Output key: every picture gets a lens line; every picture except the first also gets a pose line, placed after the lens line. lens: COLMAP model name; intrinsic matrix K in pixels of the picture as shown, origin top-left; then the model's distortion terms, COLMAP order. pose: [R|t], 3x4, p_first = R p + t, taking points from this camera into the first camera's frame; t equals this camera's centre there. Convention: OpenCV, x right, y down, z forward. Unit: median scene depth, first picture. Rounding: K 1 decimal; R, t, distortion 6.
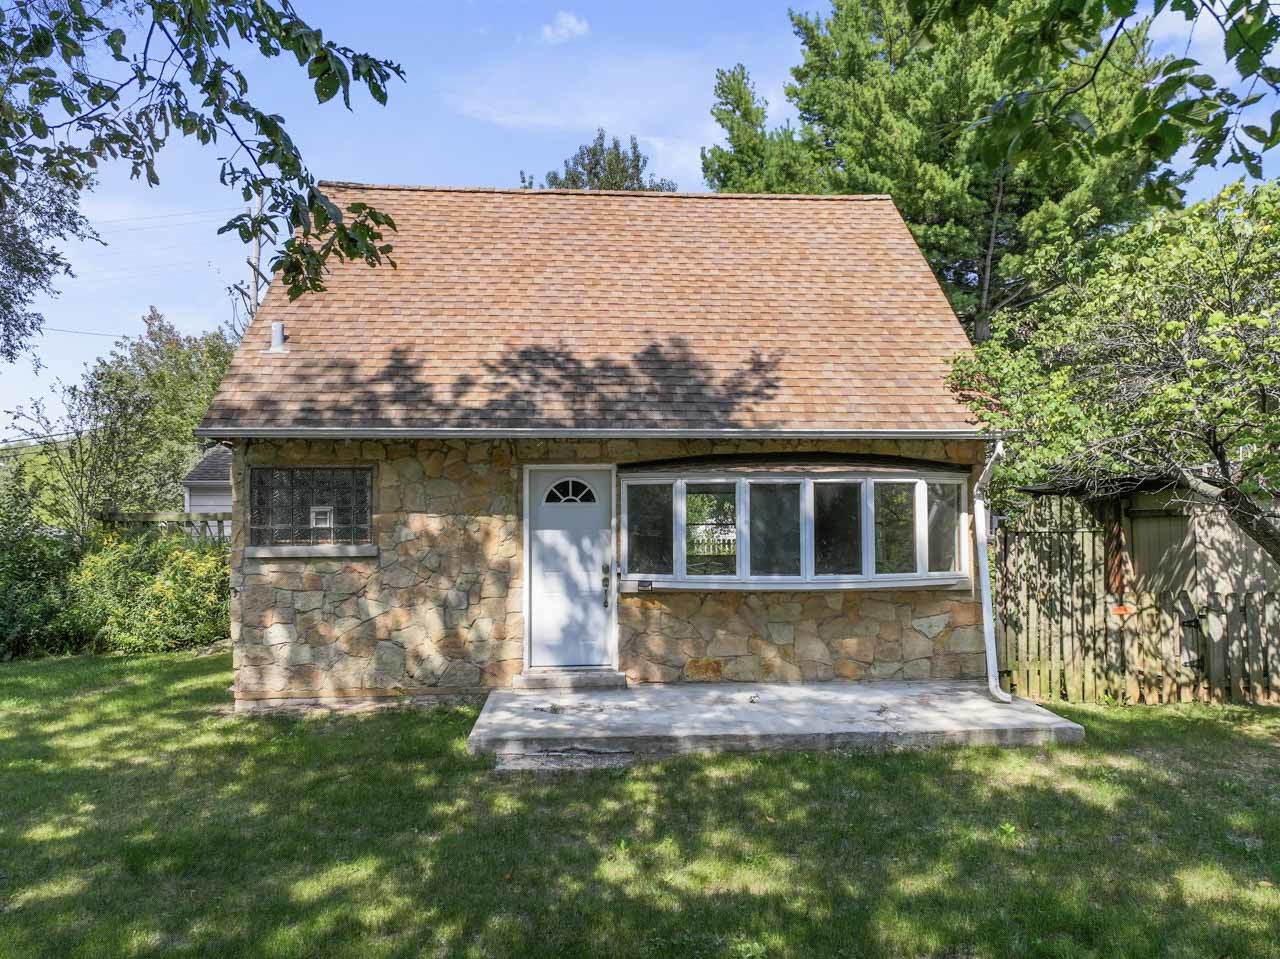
lens RADIAL K [[885.6, 0, 640.0], [0, 885.6, 479.5], [0, 0, 1]] dist [0.004377, -0.001122]
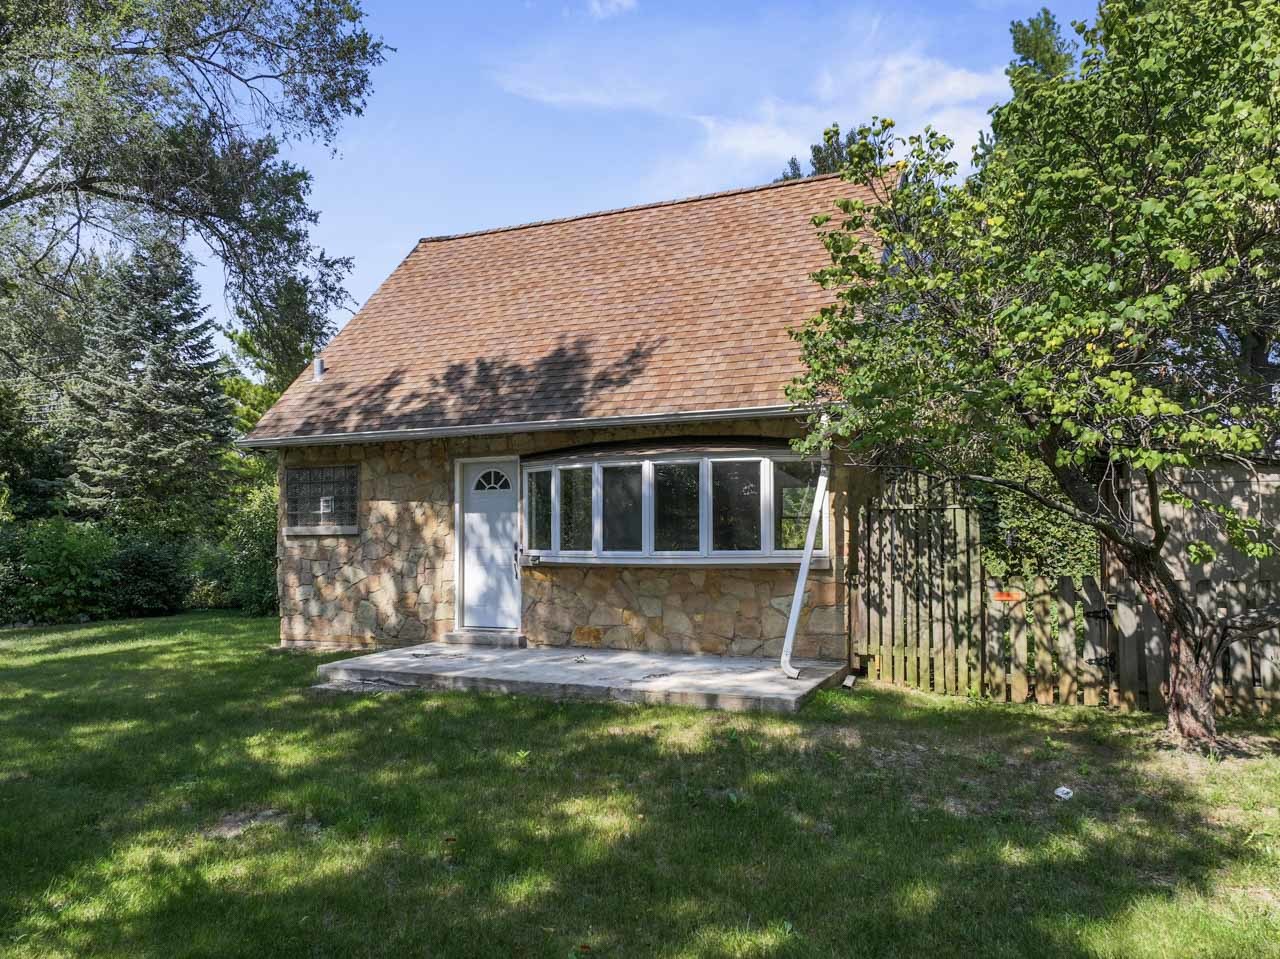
lens RADIAL K [[890.6, 0, 640.1], [0, 890.6, 515.3], [0, 0, 1]] dist [0.008635, 0.001845]
pose [[0.889266, -0.011283, -0.457251, 0.632213], [0.022321, 0.999575, 0.018746, 0.041872], [0.456845, -0.026876, 0.889140, 0.037356]]
